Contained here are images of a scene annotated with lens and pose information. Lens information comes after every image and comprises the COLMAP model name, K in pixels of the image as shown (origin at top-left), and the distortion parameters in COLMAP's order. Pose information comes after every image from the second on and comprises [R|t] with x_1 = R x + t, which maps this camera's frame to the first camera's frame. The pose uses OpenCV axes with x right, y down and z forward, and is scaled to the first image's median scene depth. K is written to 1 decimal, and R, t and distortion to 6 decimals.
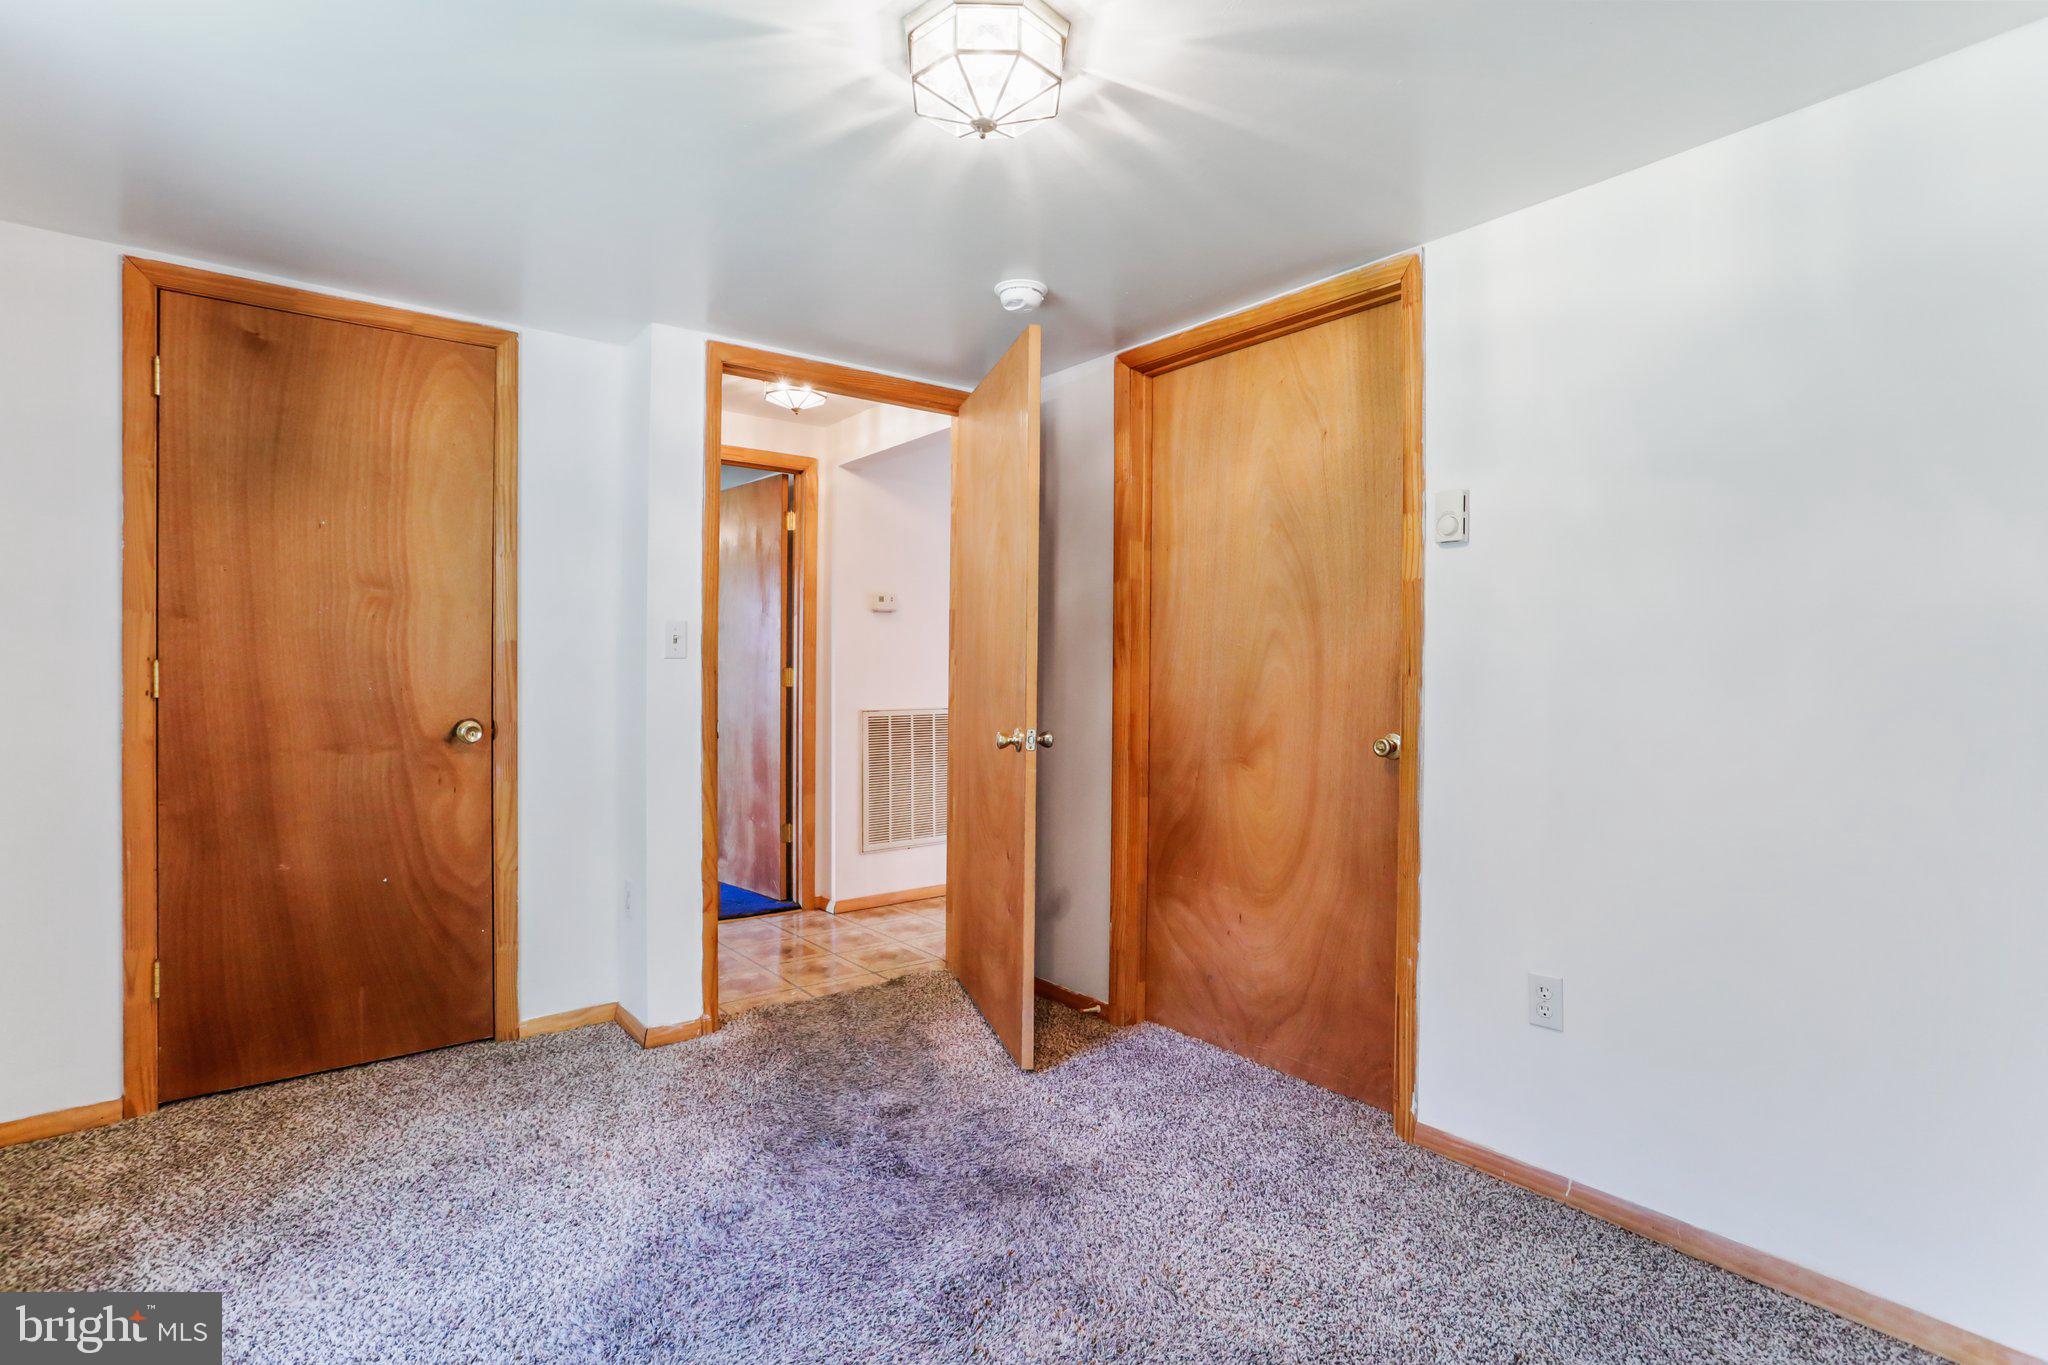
lens RADIAL K [[993.2, 0, 1013.9], [0, 993.2, 671.9], [0, 0, 1]] dist [-0.029718, 0.008995]
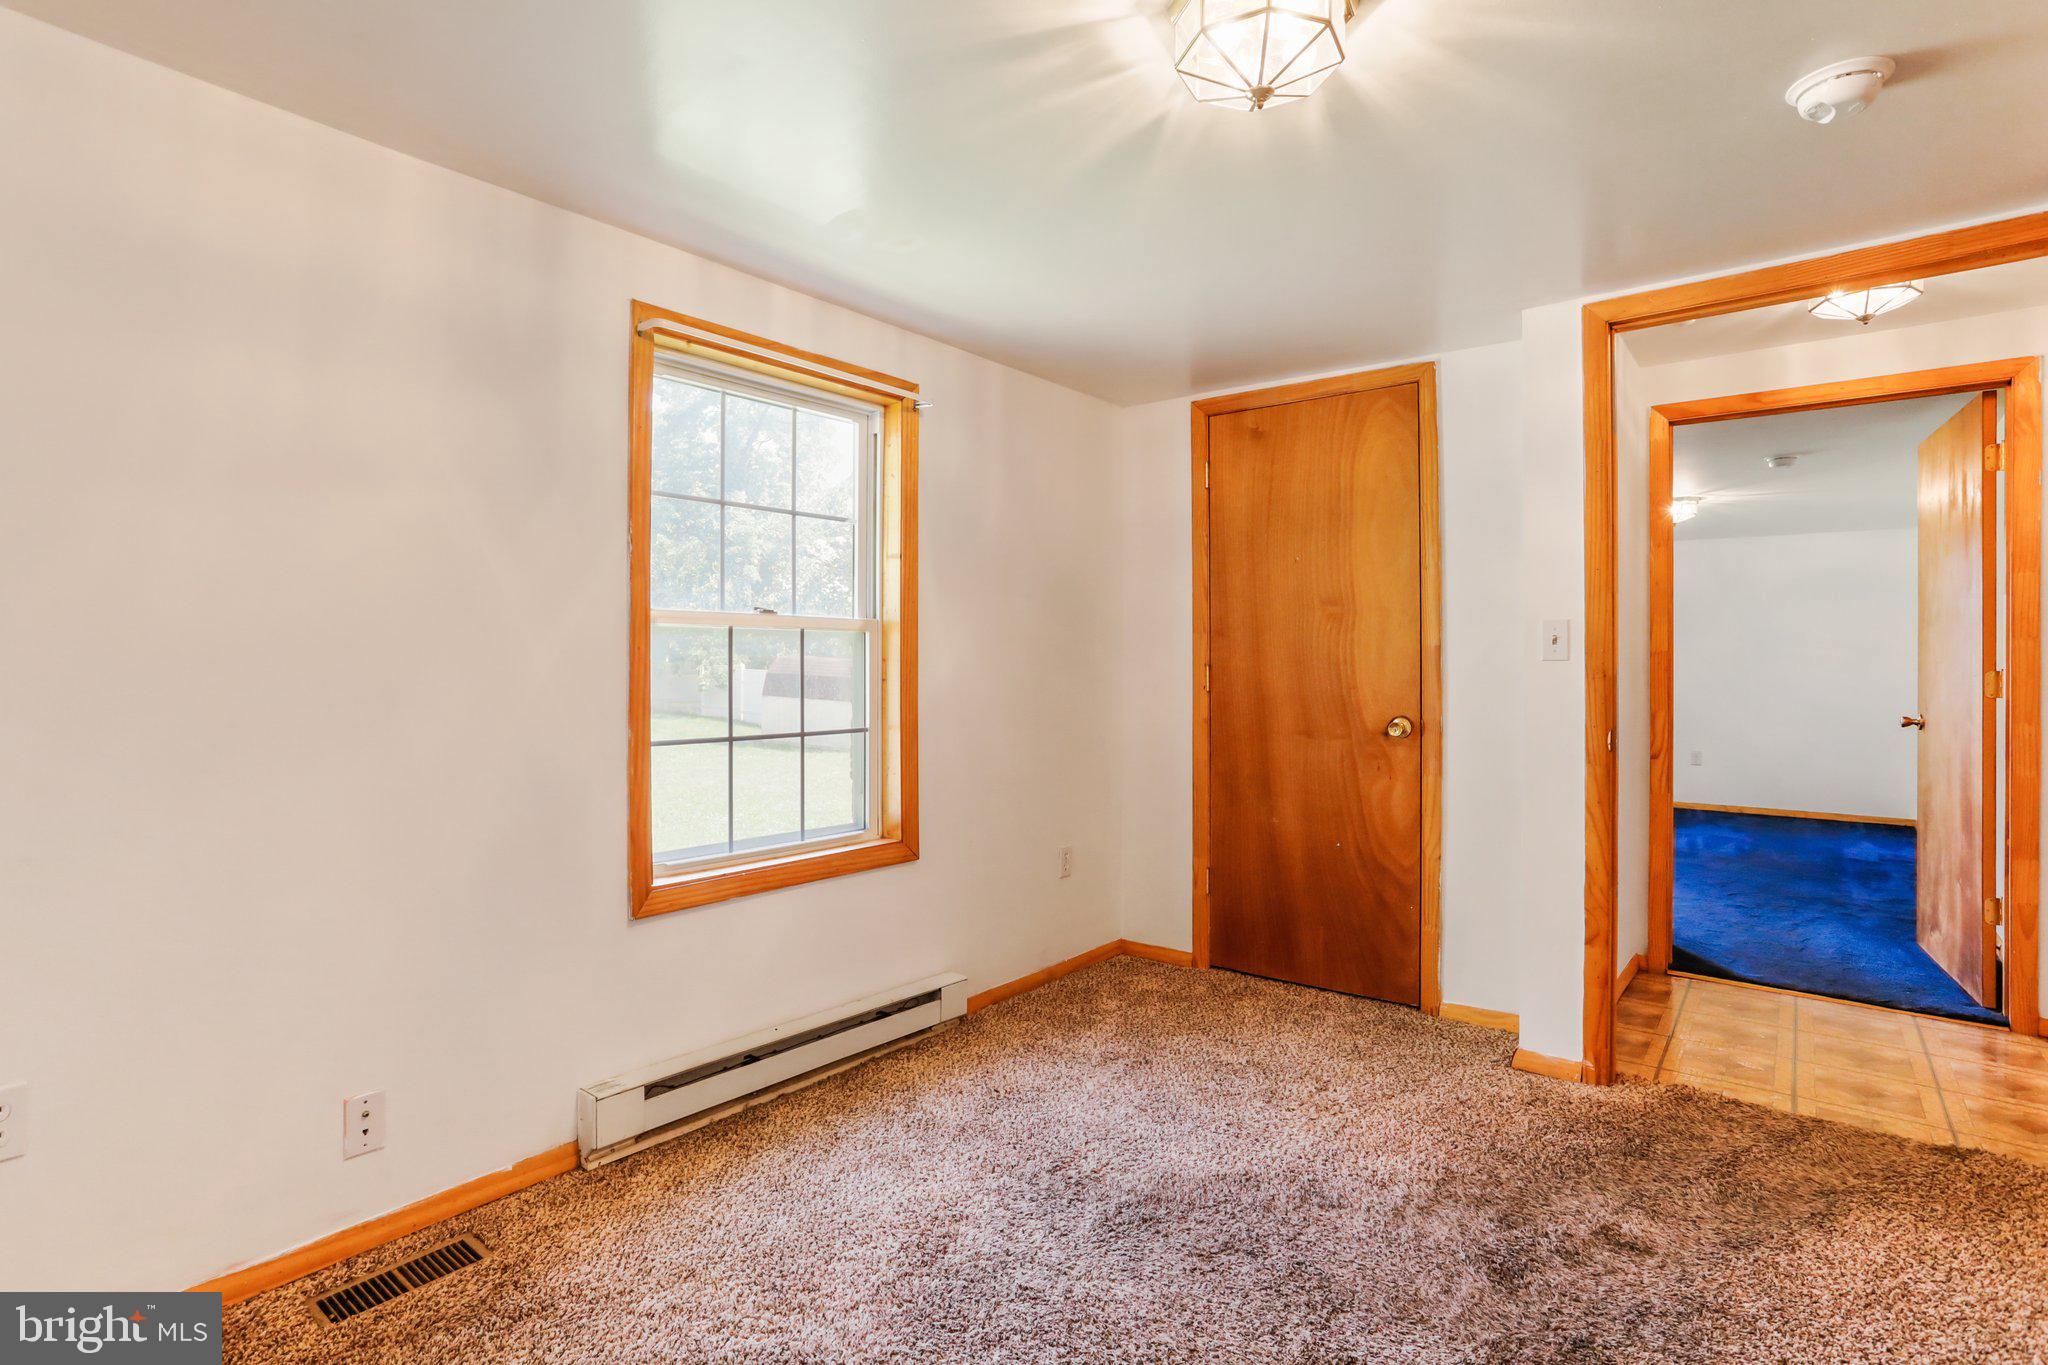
lens RADIAL K [[993.2, 0, 1019.4], [0, 993.2, 669.7], [0, 0, 1]] dist [-0.029718, 0.008995]
pose [[0.239679, -0.002397, -0.970849, 0.457810], [-0.004903, 0.999981, -0.003679, 0.000868], [0.970840, 0.005642, 0.239662, 0.314955]]
